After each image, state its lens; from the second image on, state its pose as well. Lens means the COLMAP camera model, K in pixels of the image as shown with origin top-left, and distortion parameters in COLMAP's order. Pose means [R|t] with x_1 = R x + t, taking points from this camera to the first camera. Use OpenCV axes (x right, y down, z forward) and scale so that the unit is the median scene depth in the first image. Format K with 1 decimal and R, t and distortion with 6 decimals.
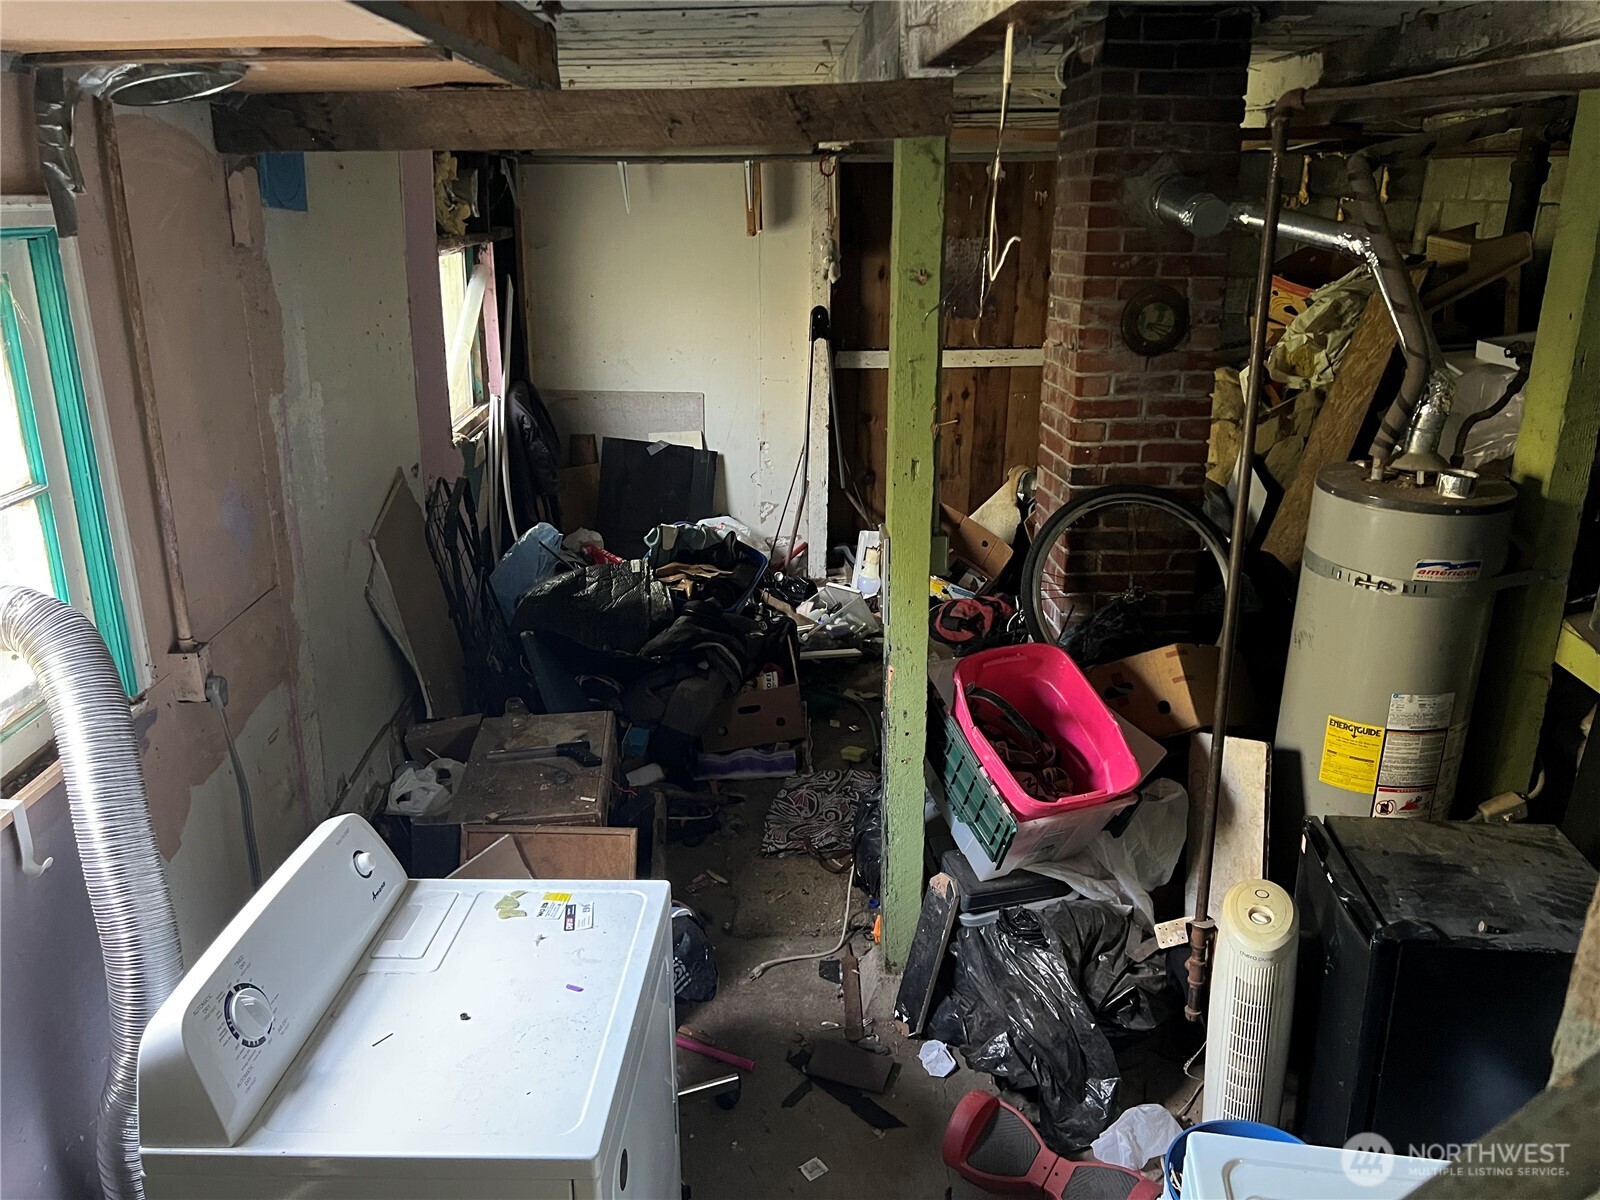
lens RADIAL K [[1193.2, 0, 801.4], [0, 1193.2, 596.7], [0, 0, 1]] dist [0.037960, -0.047069]
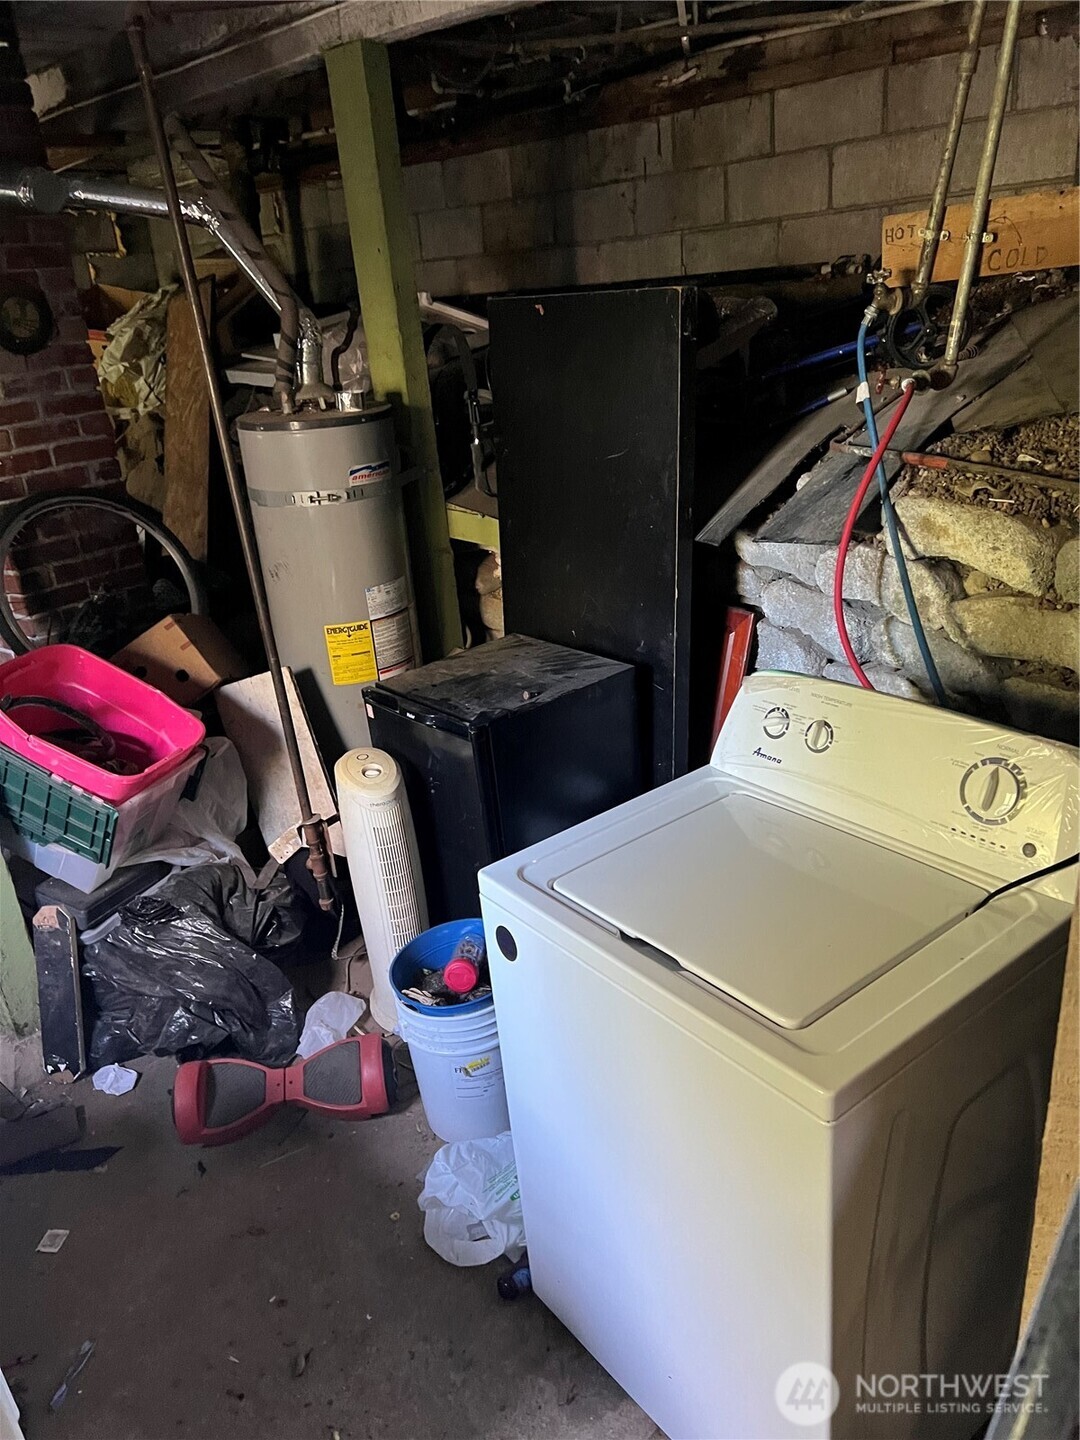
lens RADIAL K [[1073.9, 0, 547.4], [0, 1073.9, 727.9], [0, 0, 1]] dist [0.037960, -0.047069]
pose [[0.679098, -0.345399, 0.647708, -0.117373], [0.314237, 0.934231, 0.168726, 0.082038], [-0.663387, 0.088952, 0.742971, 0.094052]]
